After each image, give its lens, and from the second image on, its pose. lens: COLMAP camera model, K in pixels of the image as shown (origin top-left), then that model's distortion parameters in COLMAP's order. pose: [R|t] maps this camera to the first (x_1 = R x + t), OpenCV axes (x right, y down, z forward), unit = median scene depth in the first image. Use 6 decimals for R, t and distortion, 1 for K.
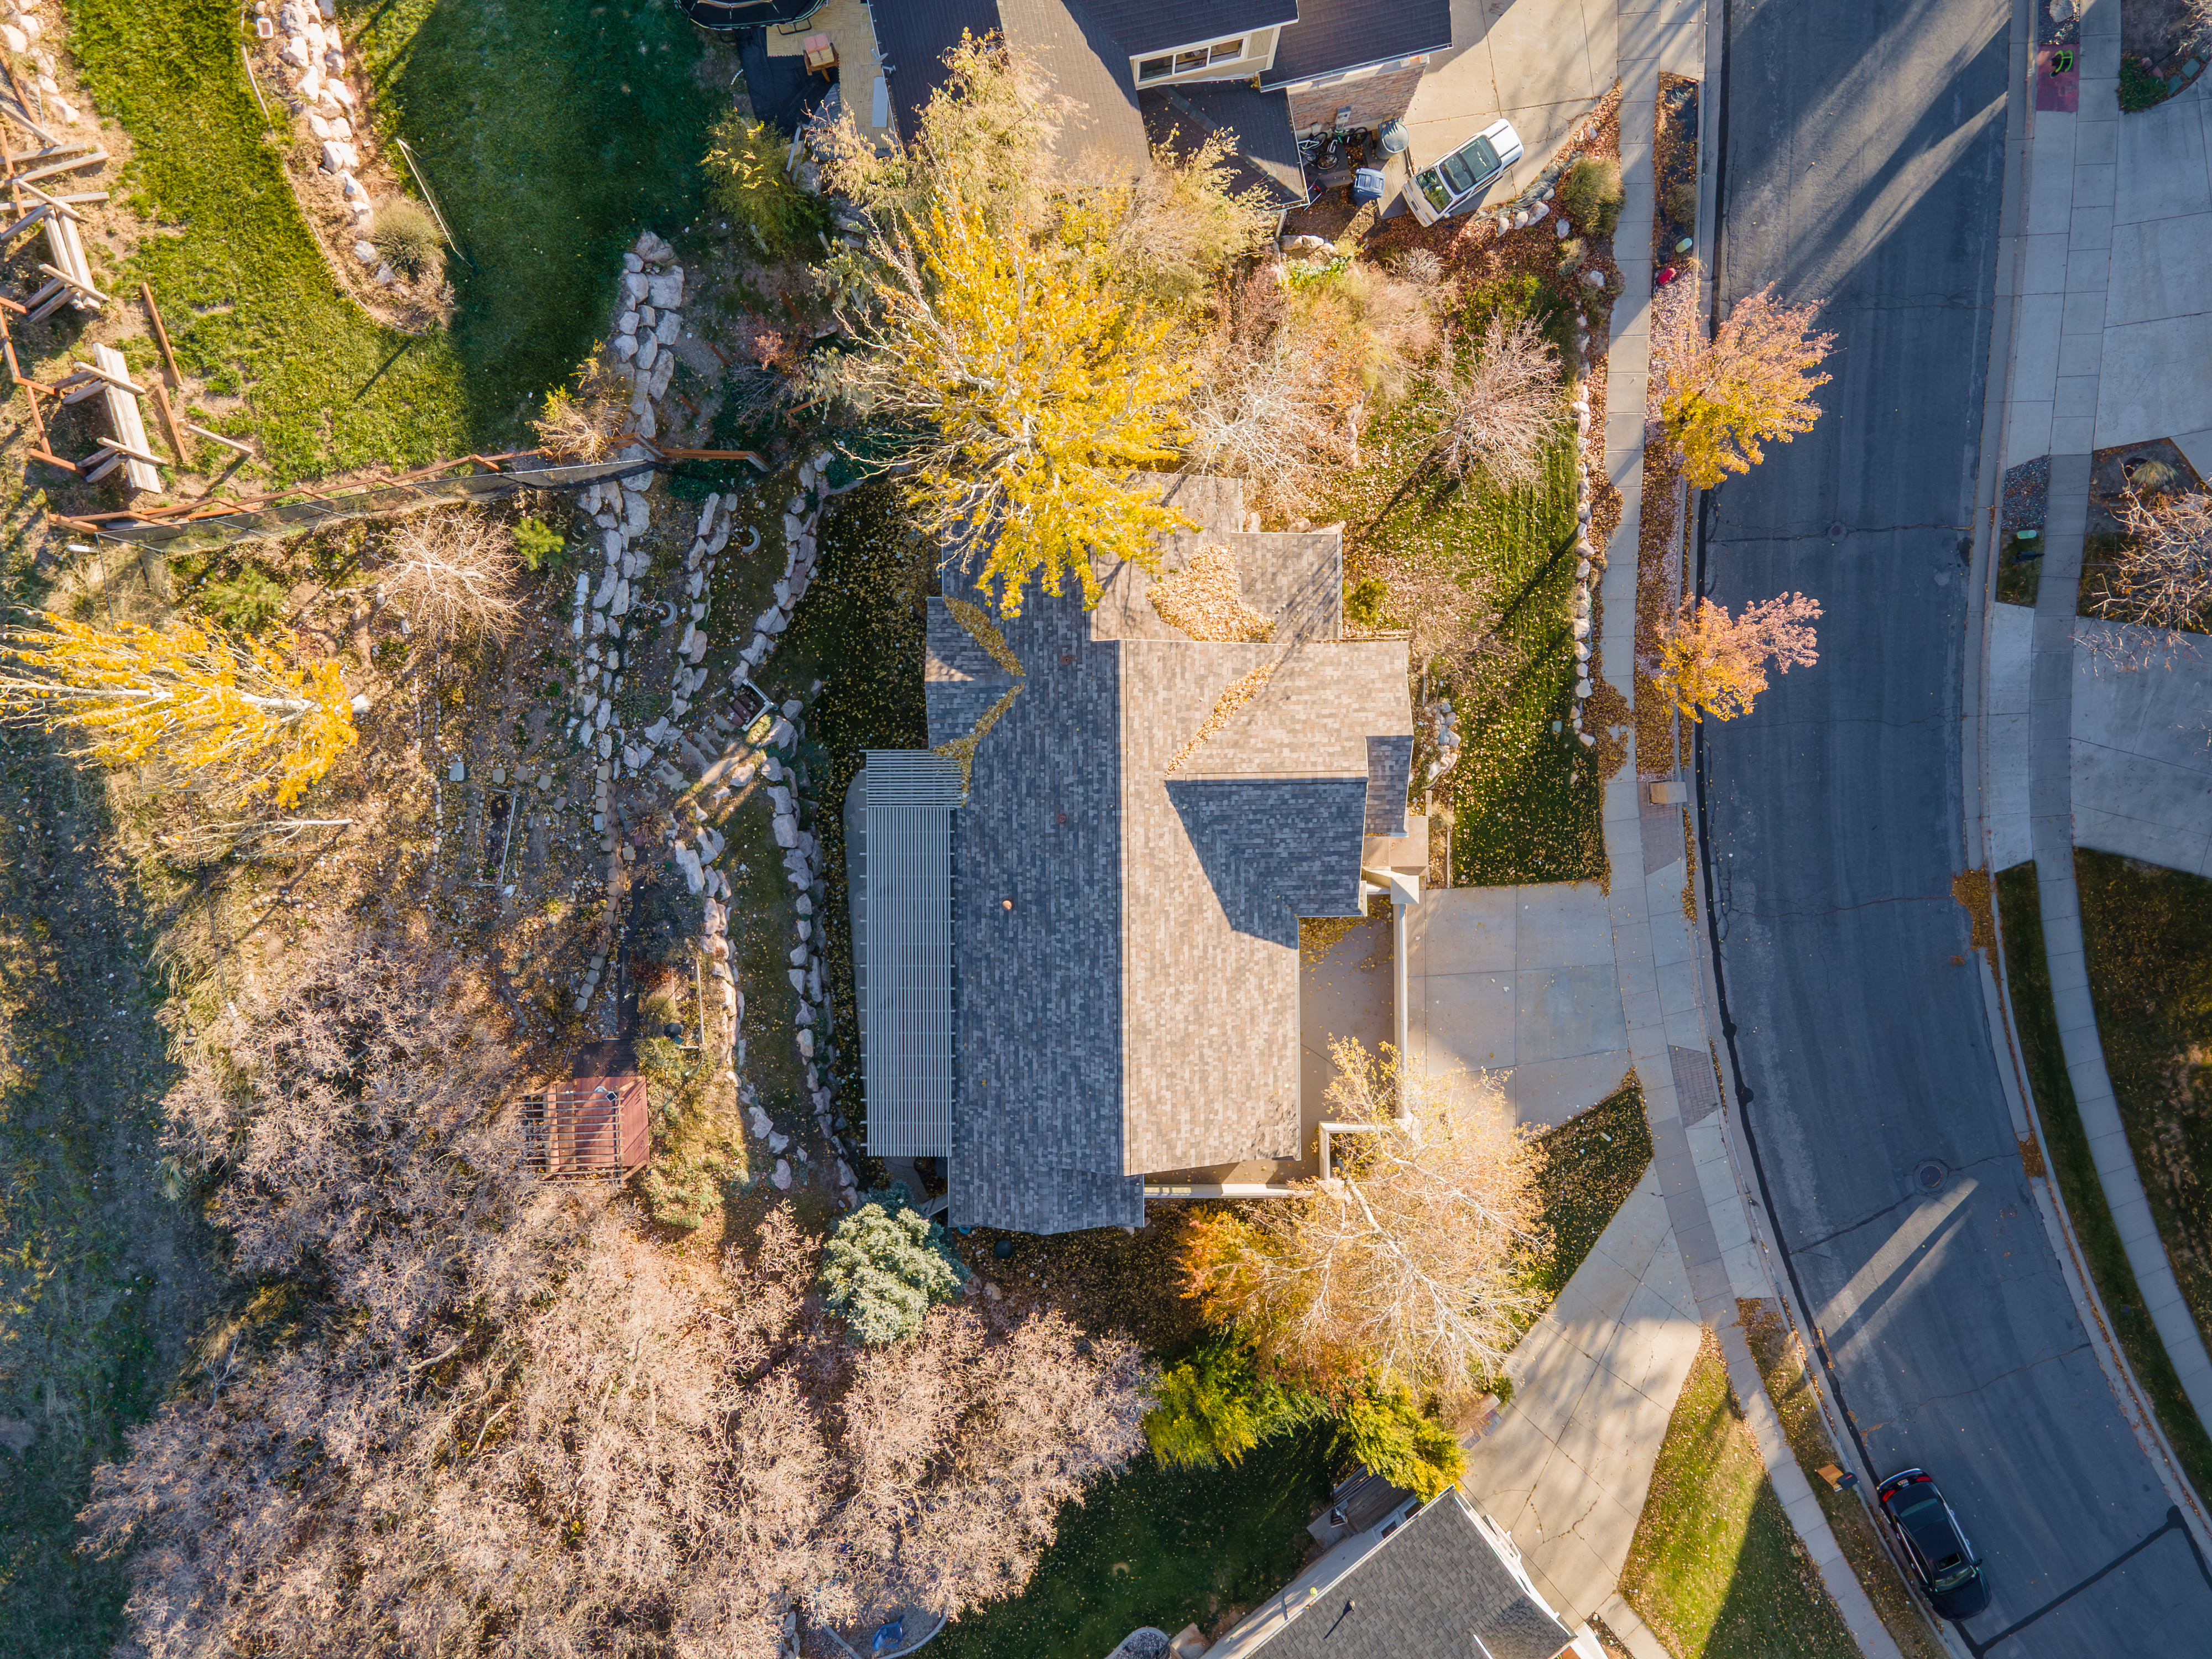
lens RADIAL K [[1613.1, 0, 1075.0], [0, 1613.1, 809.5], [0, 0, 1]] dist [0.031502, 0.018869]
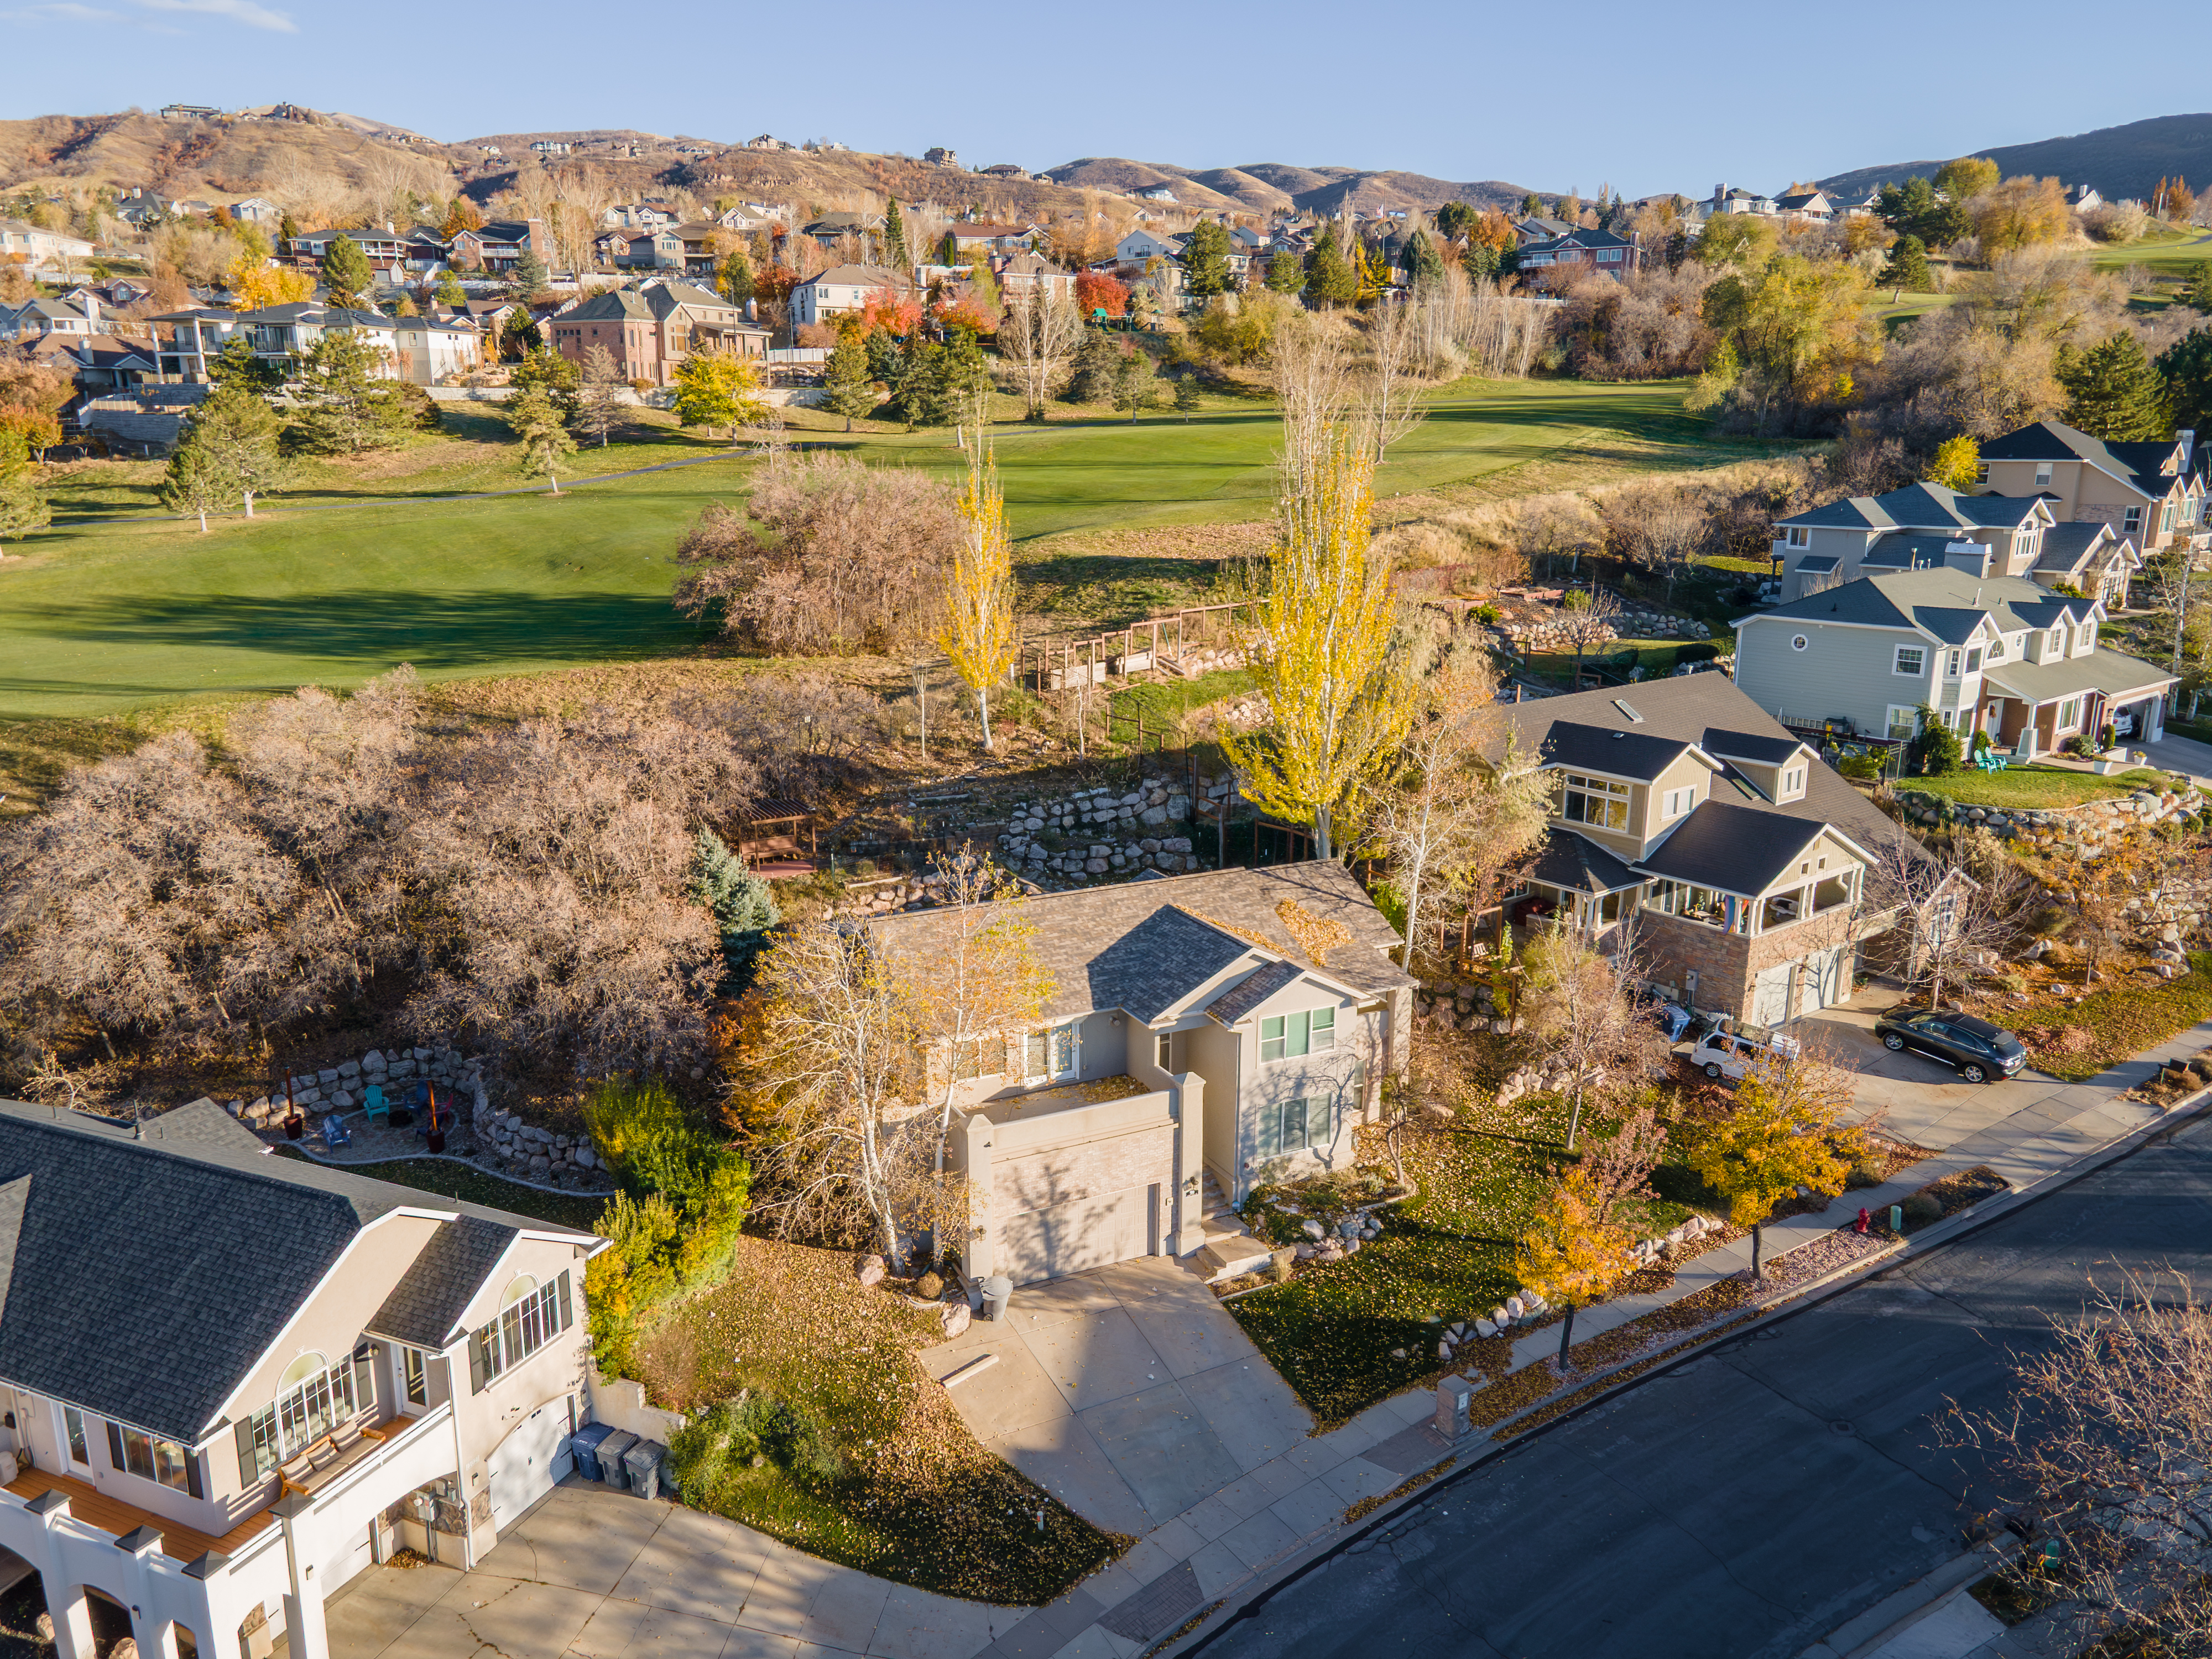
lens RADIAL K [[1613.1, 0, 1086.6], [0, 1613.1, 817.5], [0, 0, 1]] dist [0.031502, 0.018869]
pose [[0.436996, 0.233564, -0.868610, 1.074280], [-0.899338, 0.097301, -0.426291, 0.553780], [-0.015050, 0.967461, 0.252573, 0.579409]]
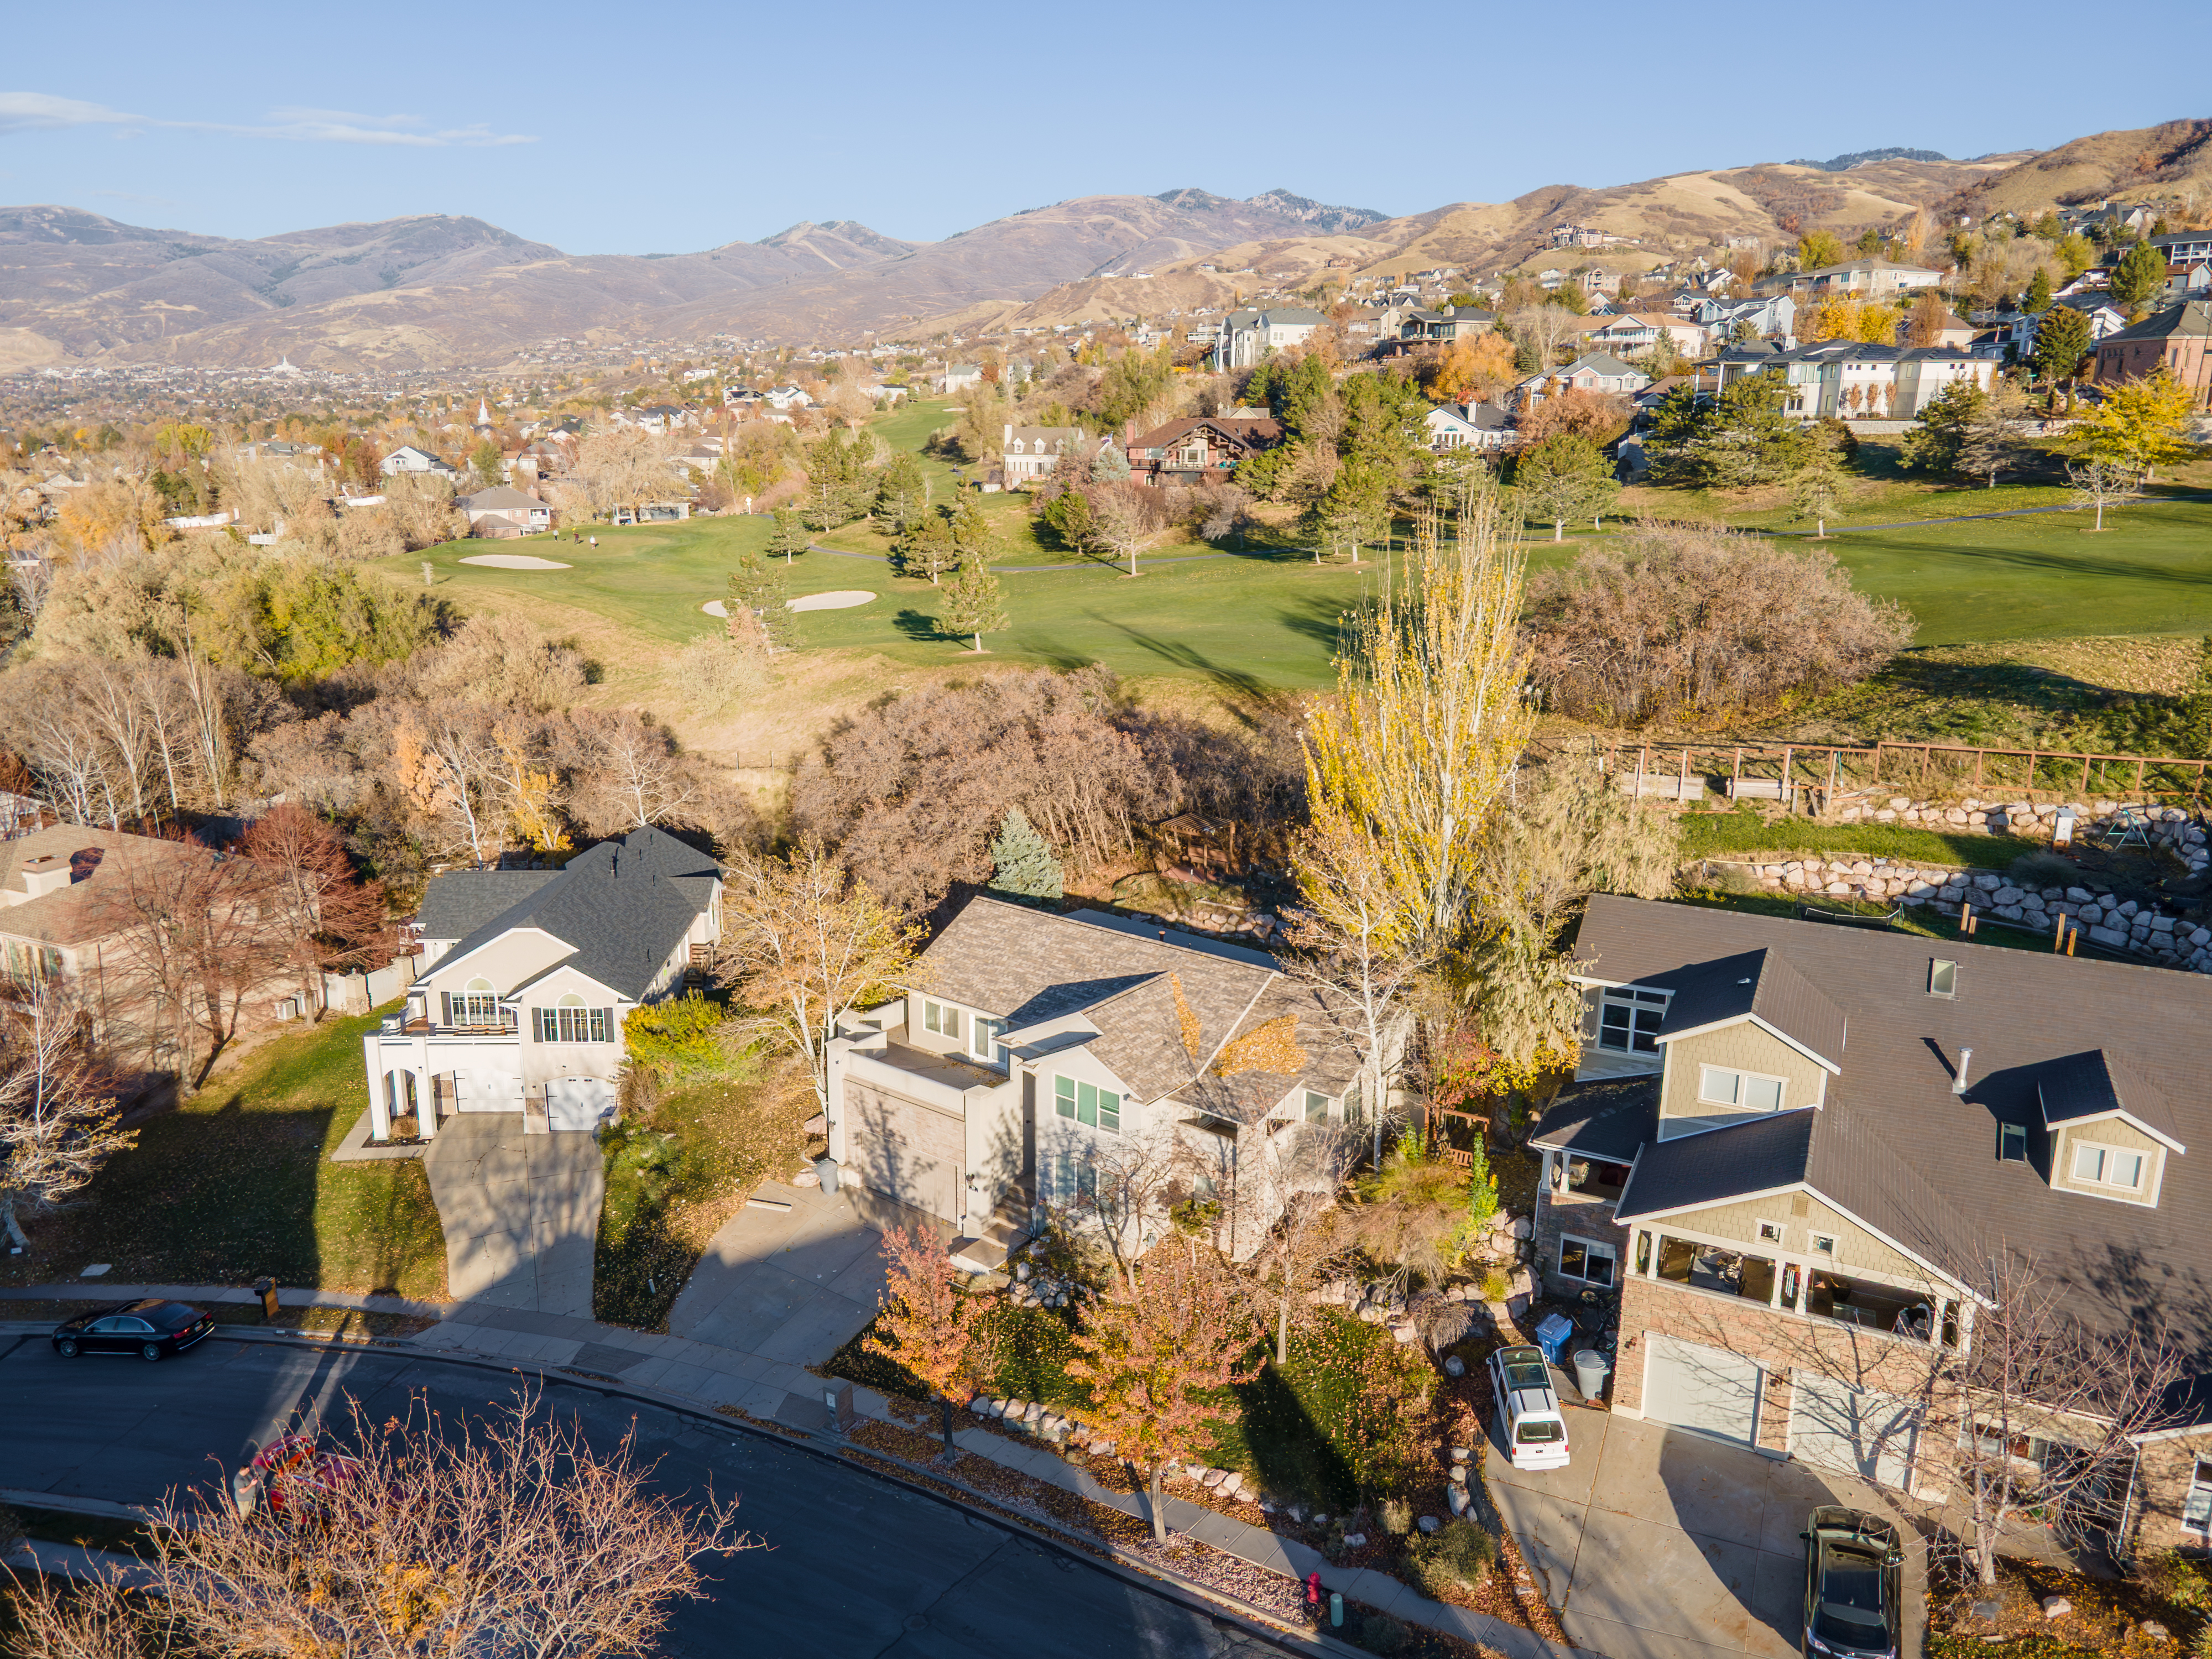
lens RADIAL K [[1613.1, 0, 1093.5], [0, 1613.1, 820.3], [0, 0, 1]] dist [0.031502, 0.018869]
pose [[-0.615702, 0.206337, -0.760484, 1.059401], [-0.787969, -0.166036, 0.592905, -0.722852], [-0.003929, 0.964291, 0.264816, 0.487996]]
